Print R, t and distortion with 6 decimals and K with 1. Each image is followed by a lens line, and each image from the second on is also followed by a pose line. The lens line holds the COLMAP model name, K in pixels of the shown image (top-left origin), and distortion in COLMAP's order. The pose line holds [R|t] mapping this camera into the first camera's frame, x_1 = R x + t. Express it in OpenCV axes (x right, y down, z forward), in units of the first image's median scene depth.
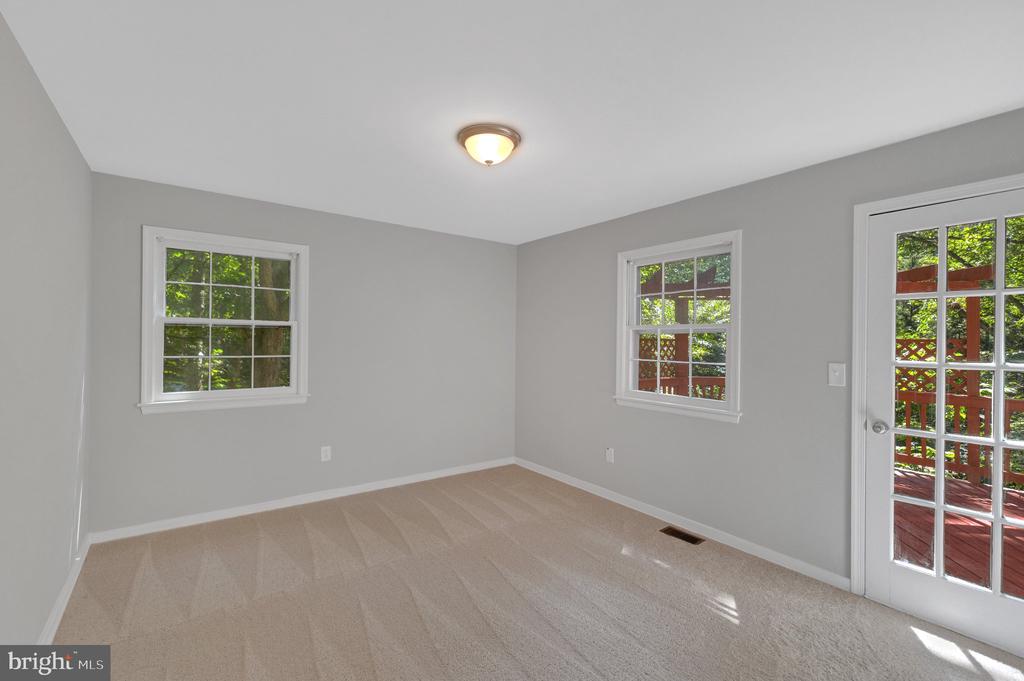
lens RADIAL K [[445.5, 0, 514.4], [0, 445.5, 338.7], [0, 0, 1]] dist [0.002502, -0.000430]
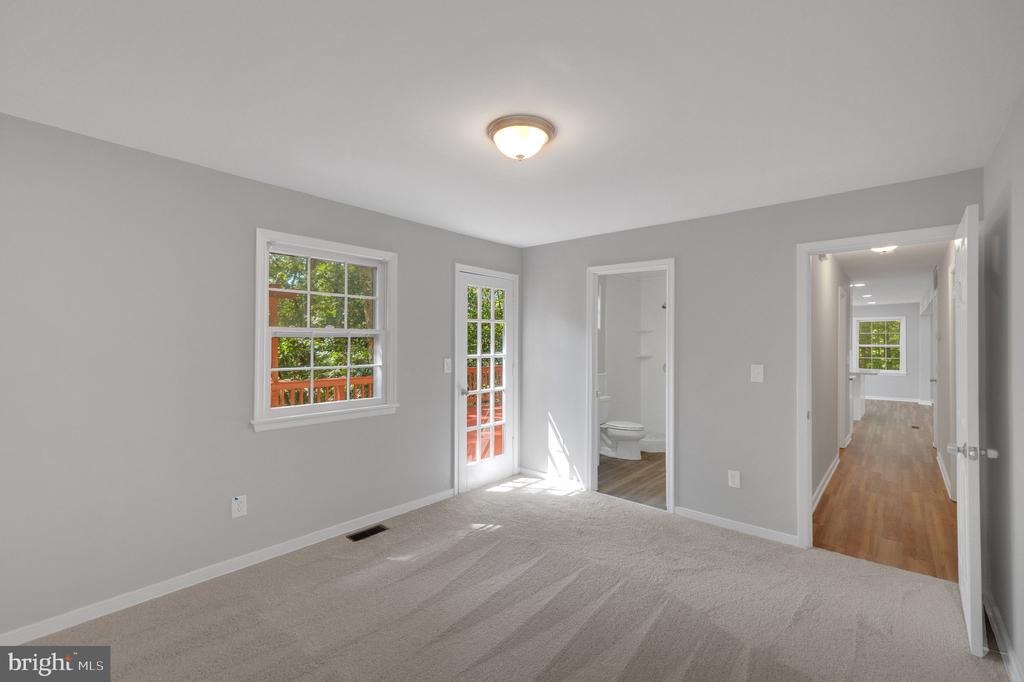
lens RADIAL K [[445.5, 0, 508.6], [0, 445.5, 339.9], [0, 0, 1]] dist [0.002502, -0.000430]
pose [[-0.215670, 0.004743, 0.976455, -0.841805], [-0.000816, 0.999987, -0.005038, -0.002901], [-0.976466, -0.001884, -0.215663, 1.074760]]
